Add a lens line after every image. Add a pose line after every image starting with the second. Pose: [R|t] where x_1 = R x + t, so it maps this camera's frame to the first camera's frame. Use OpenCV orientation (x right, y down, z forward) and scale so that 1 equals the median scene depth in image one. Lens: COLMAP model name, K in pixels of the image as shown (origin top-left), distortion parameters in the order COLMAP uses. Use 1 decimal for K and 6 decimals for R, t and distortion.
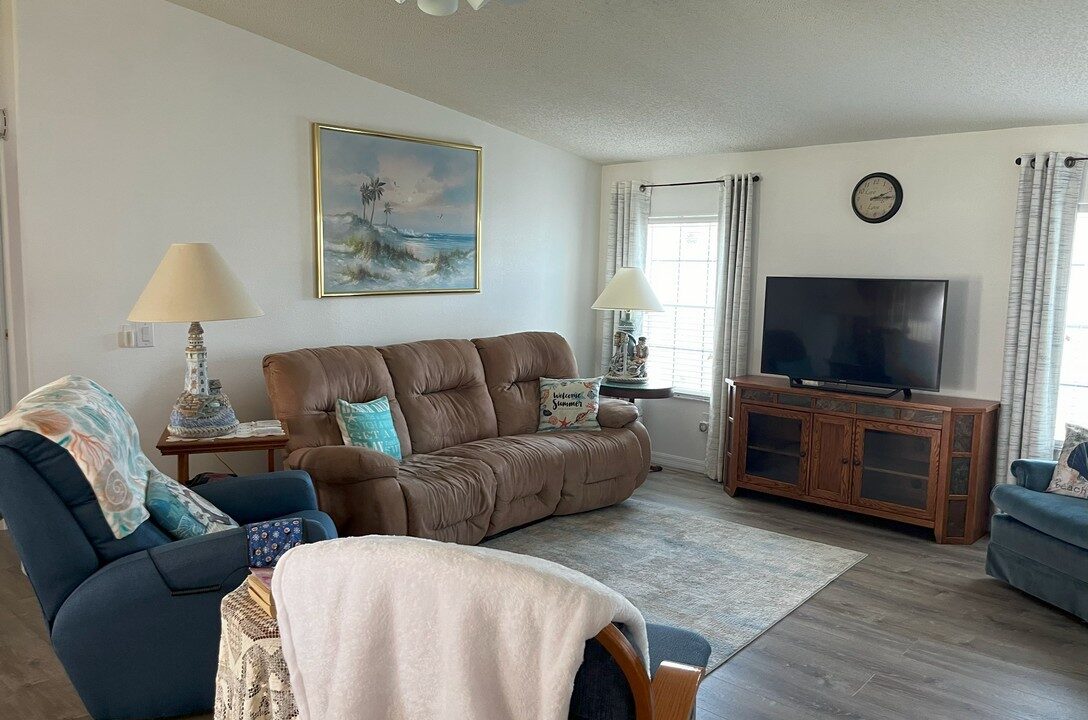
lens RADIAL K [[830.5, 0, 543.2], [0, 830.5, 362.9], [0, 0, 1]] dist [0.026041, -0.016094]
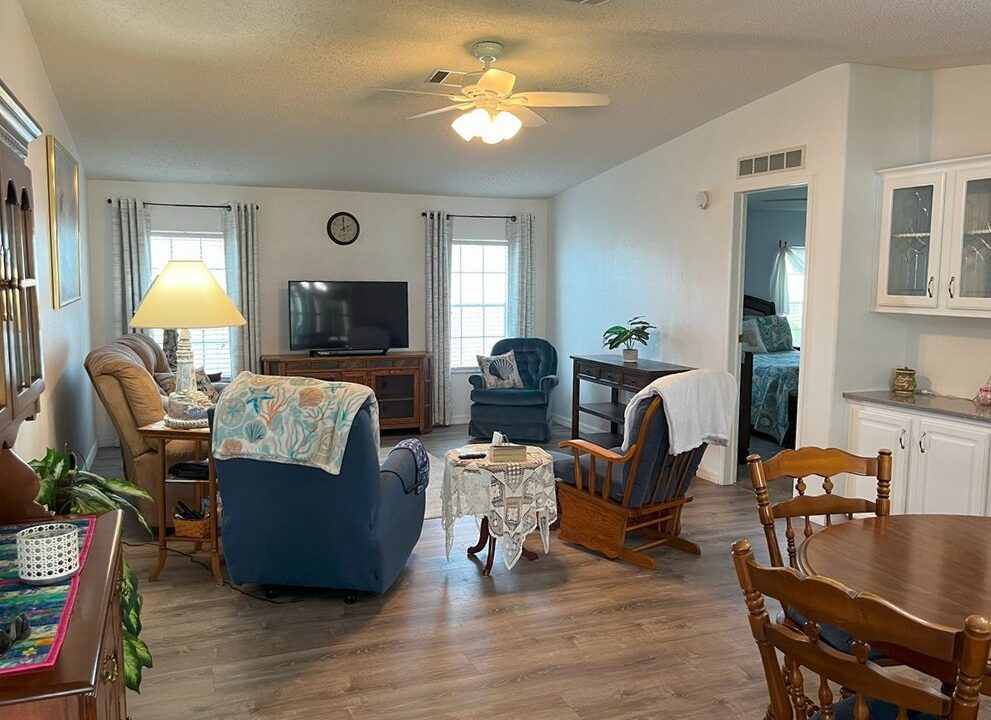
lens RADIAL K [[828.9, 0, 494.6], [0, 828.9, 361.8], [0, 0, 1]] dist [0.012619, 0.004172]
pose [[0.460777, -0.101125, 0.881736, -0.943271], [0.100369, 0.993051, 0.061441, -0.022878], [-0.881822, 0.060189, 0.467725, 0.063431]]
